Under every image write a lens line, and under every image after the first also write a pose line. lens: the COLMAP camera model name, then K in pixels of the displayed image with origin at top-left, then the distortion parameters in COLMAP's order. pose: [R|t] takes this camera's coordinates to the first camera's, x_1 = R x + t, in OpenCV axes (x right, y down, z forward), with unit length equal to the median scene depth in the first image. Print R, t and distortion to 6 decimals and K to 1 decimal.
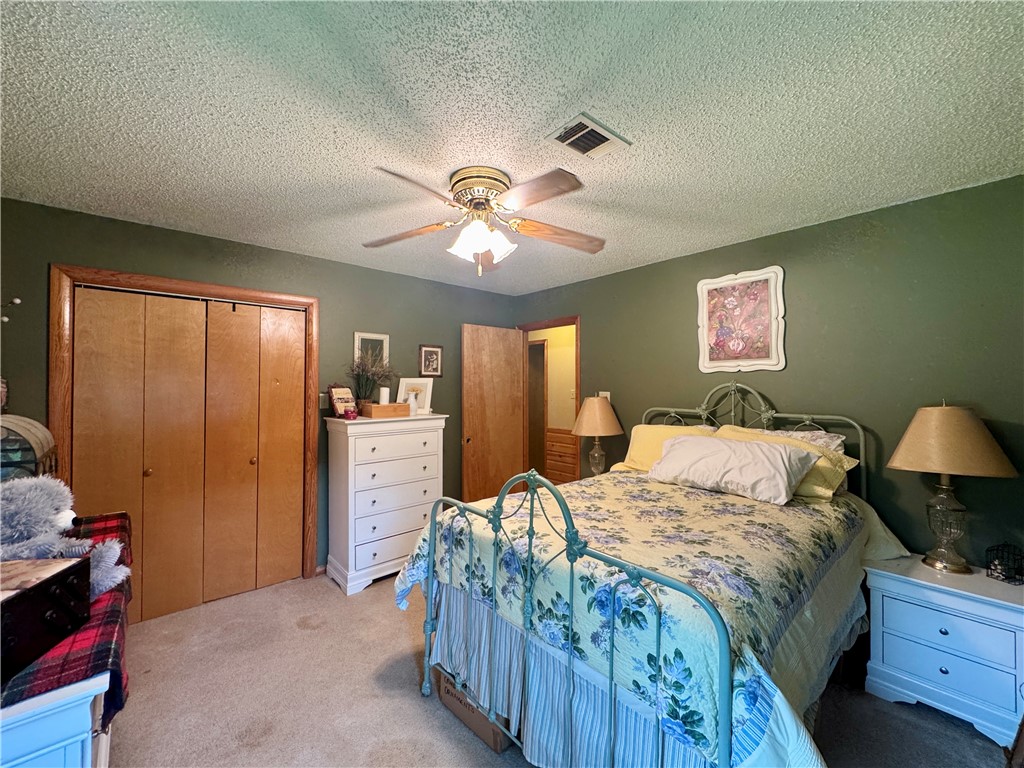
lens RADIAL K [[409.0, 0, 518.5], [0, 409.0, 387.3], [0, 0, 1]] dist [-0.002175, -0.000234]
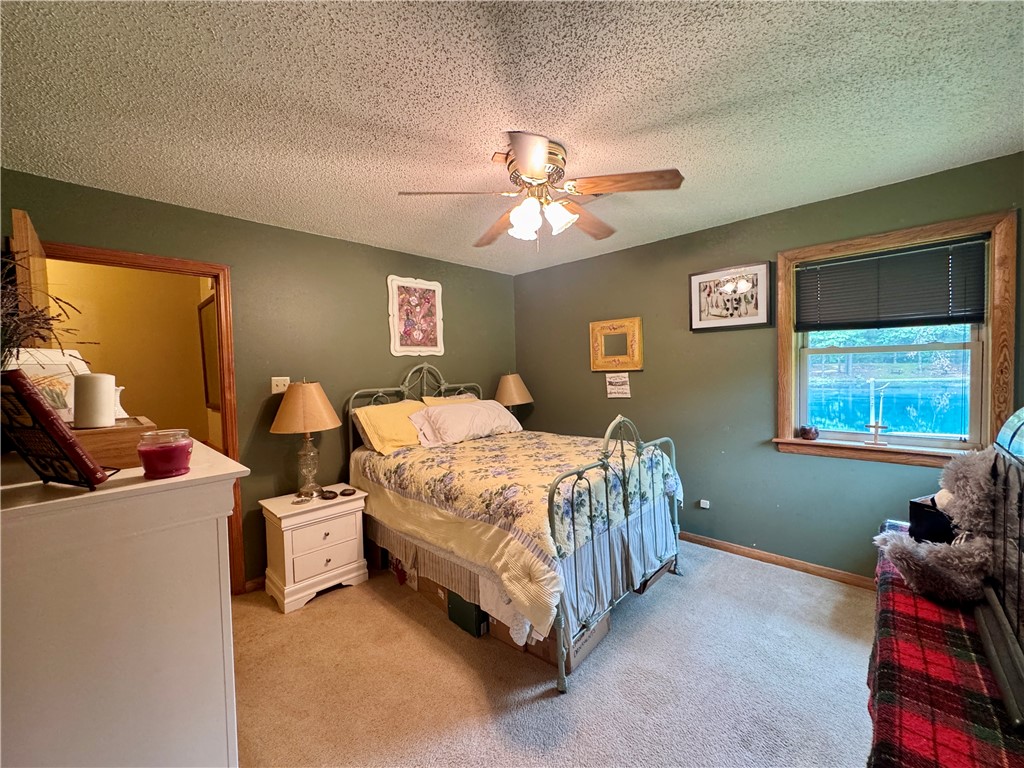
lens RADIAL K [[409.0, 0, 517.7], [0, 409.0, 379.0], [0, 0, 1]] dist [-0.002175, -0.000234]
pose [[-0.073228, -0.032631, 0.996781, -0.788926], [0.028929, 0.998975, 0.034828, -0.000759], [-0.996896, 0.031386, -0.072208, 0.799528]]
